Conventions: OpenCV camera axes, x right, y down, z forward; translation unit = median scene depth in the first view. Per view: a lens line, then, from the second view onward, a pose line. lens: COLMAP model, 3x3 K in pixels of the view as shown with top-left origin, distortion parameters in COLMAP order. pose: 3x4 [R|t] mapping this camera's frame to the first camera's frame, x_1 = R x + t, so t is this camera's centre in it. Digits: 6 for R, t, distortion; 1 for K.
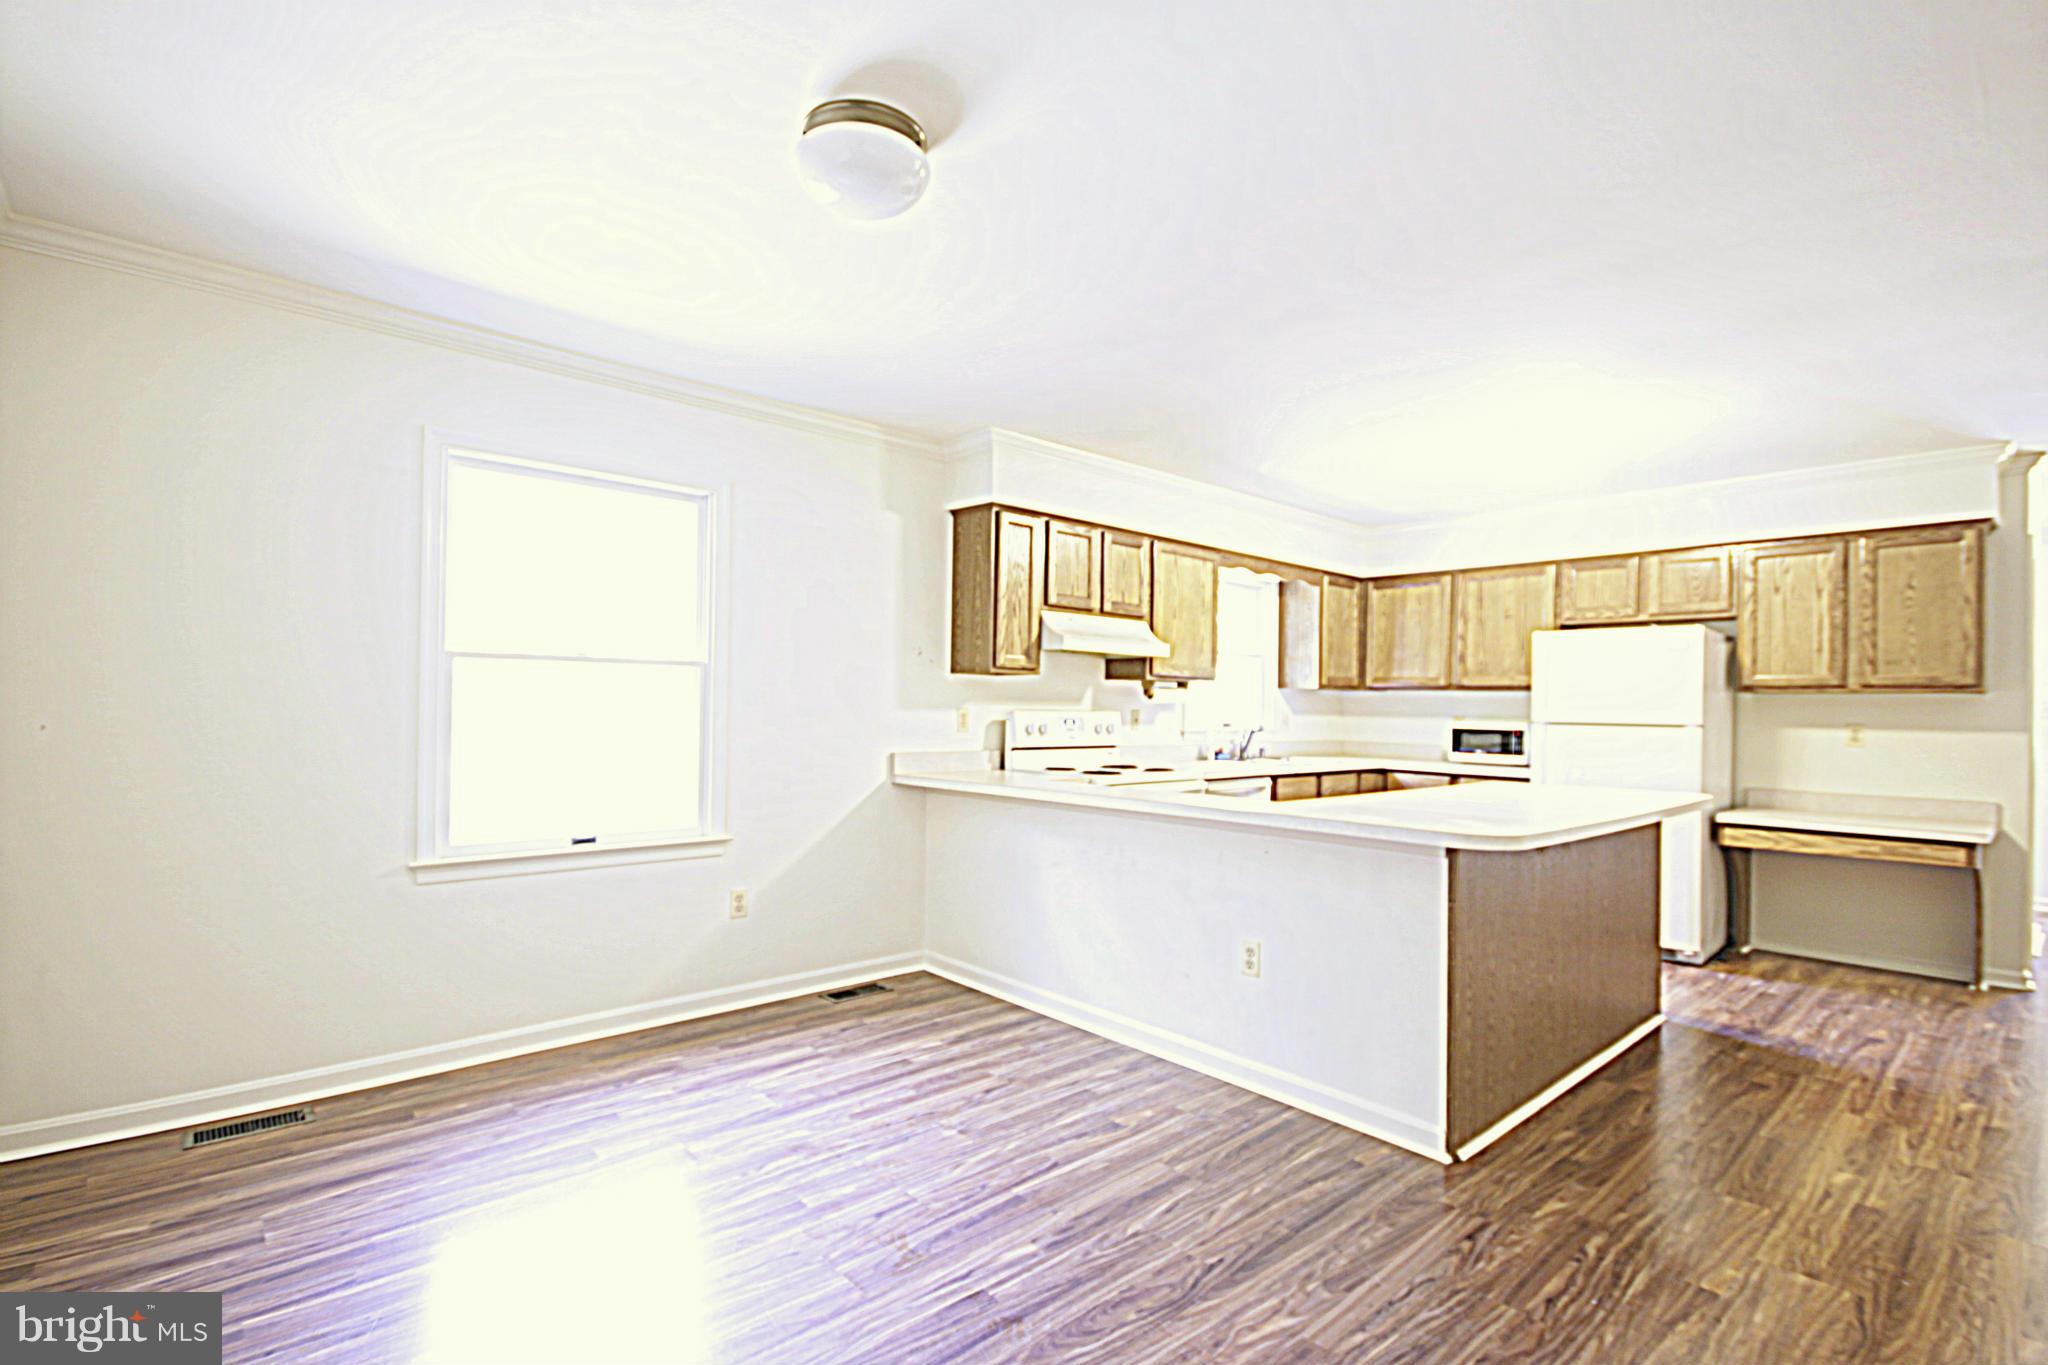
lens RADIAL K [[962.9, 0, 1004.5], [0, 962.9, 703.2], [0, 0, 1]] dist [0.003728, -0.009400]
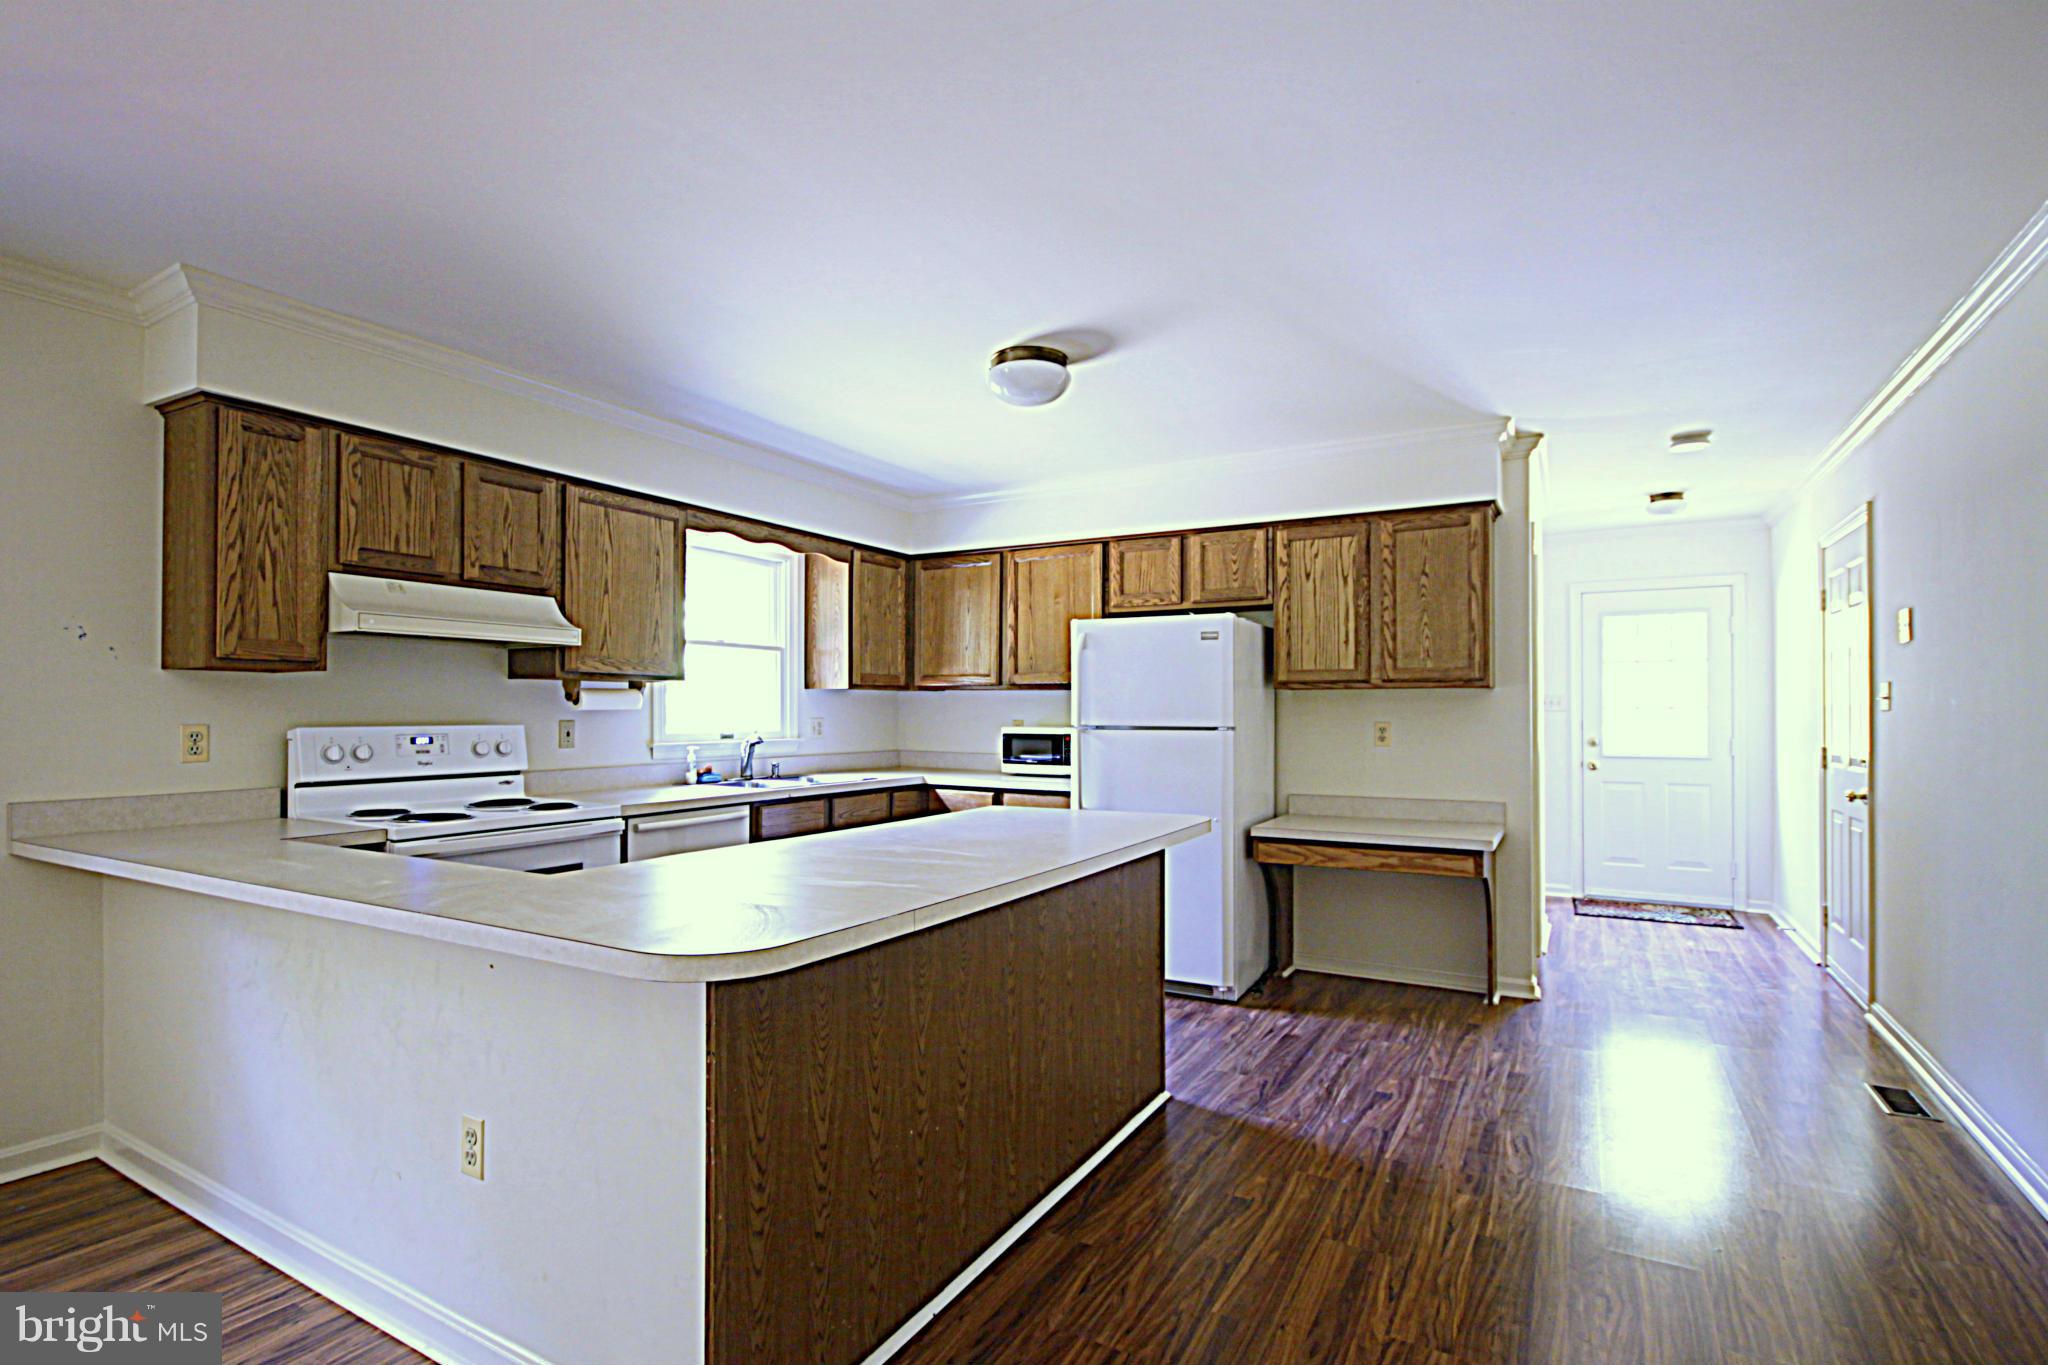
lens RADIAL K [[962.9, 0, 1036.4], [0, 962.9, 709.9], [0, 0, 1]] dist [0.003728, -0.009400]
pose [[0.946268, -0.015031, 0.323033, 0.278358], [0.013637, 0.999885, 0.006578, -0.001074], [-0.323095, -0.001819, 0.946365, 0.233891]]
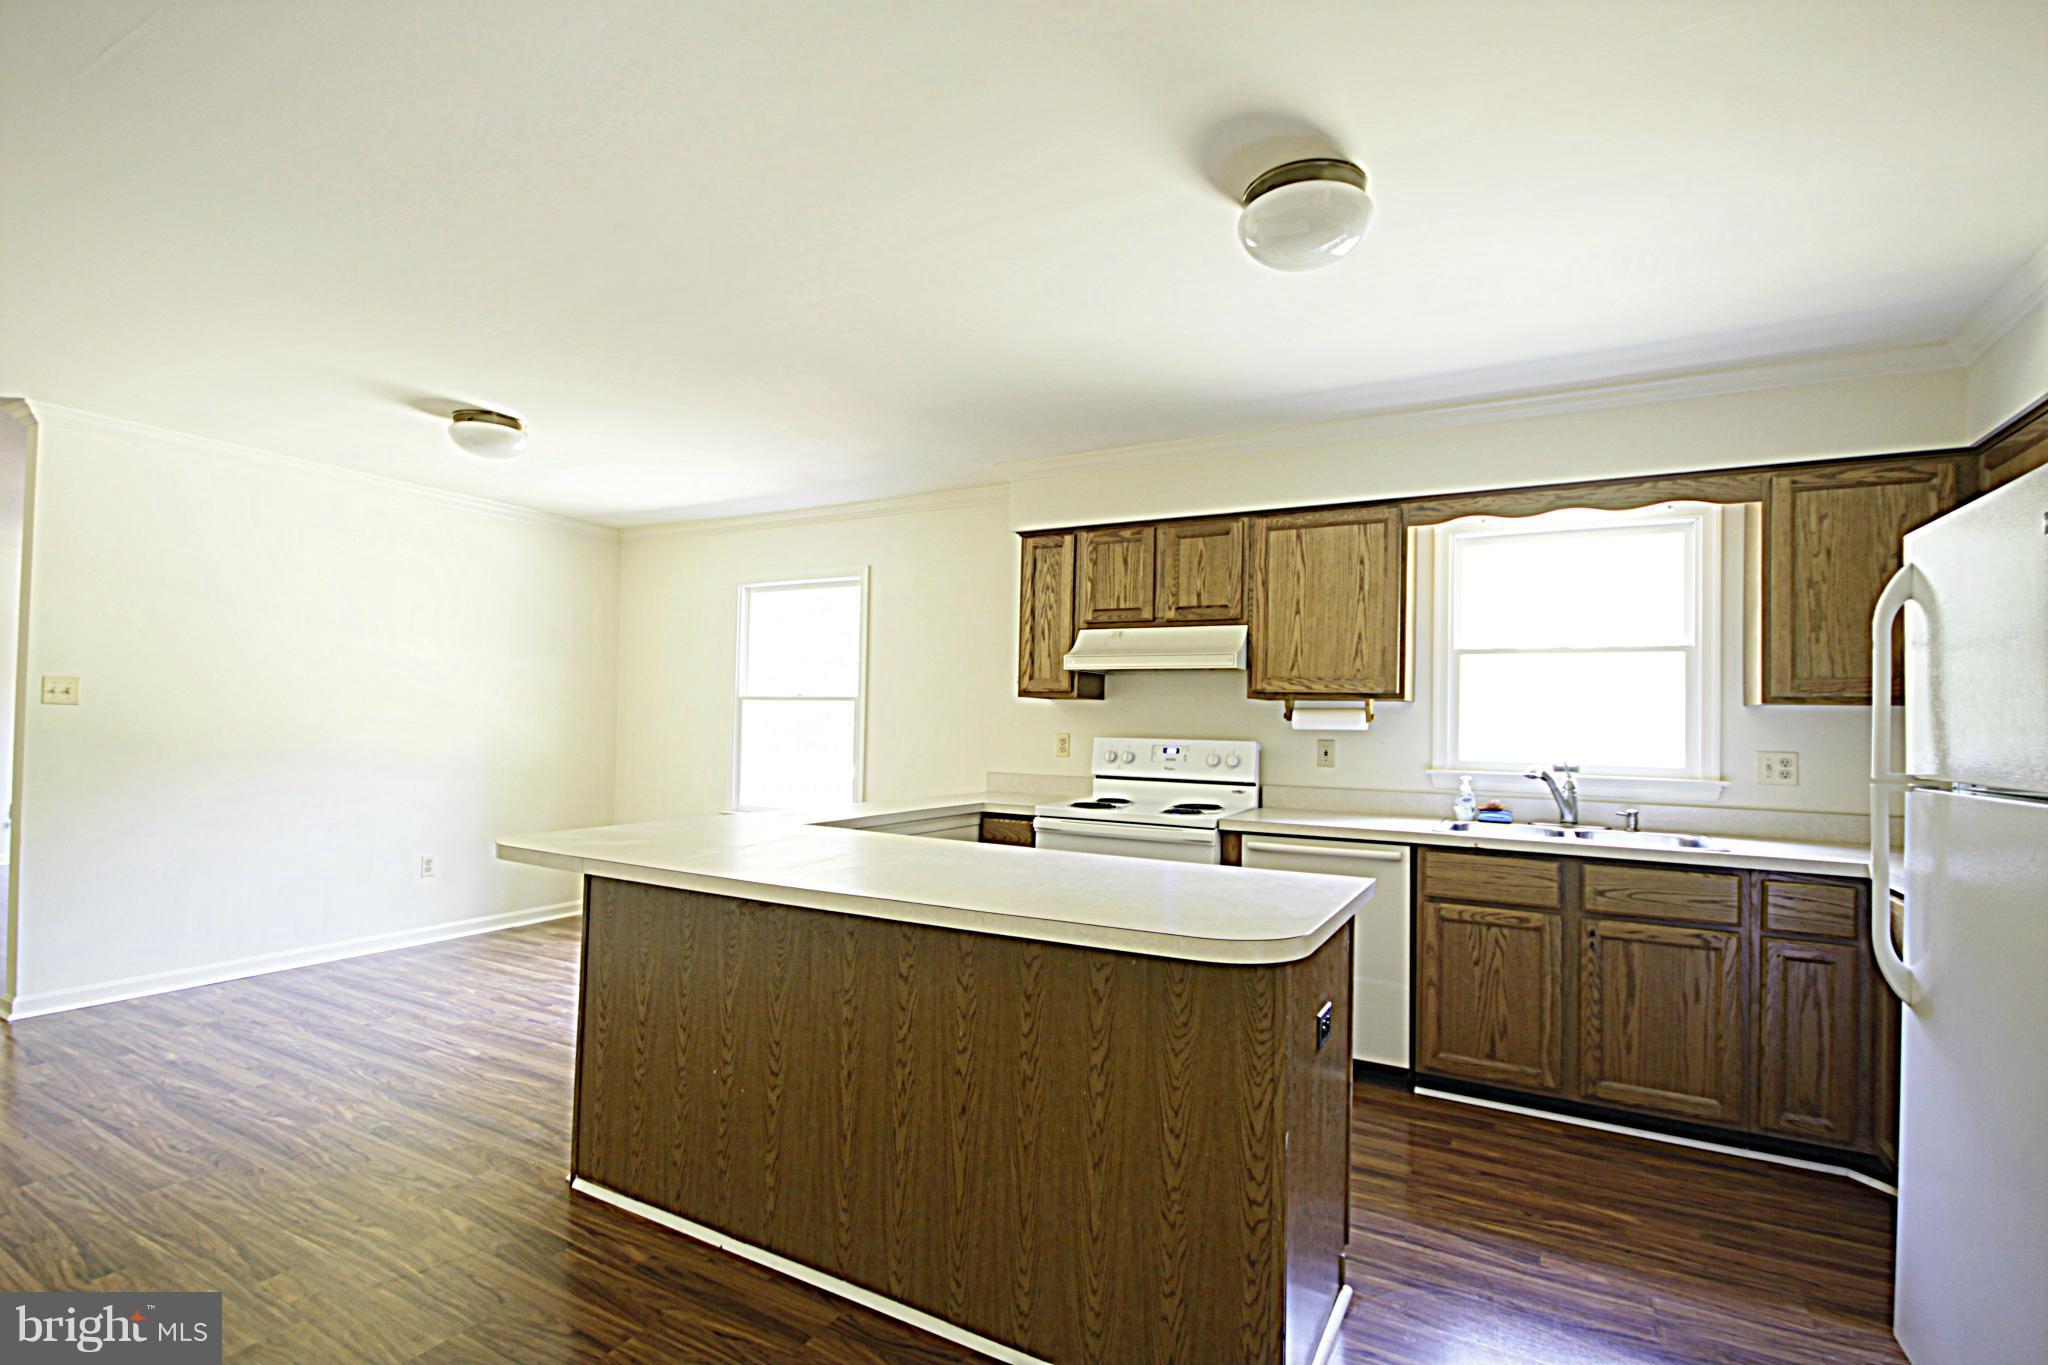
lens RADIAL K [[962.9, 0, 1054.4], [0, 962.9, 709.6], [0, 0, 1]] dist [0.003728, -0.009400]
pose [[0.336535, -0.022686, -0.941398, 0.912963], [-0.014095, 0.999476, -0.029124, 0.010094], [0.941566, 0.023071, 0.336039, 0.655836]]
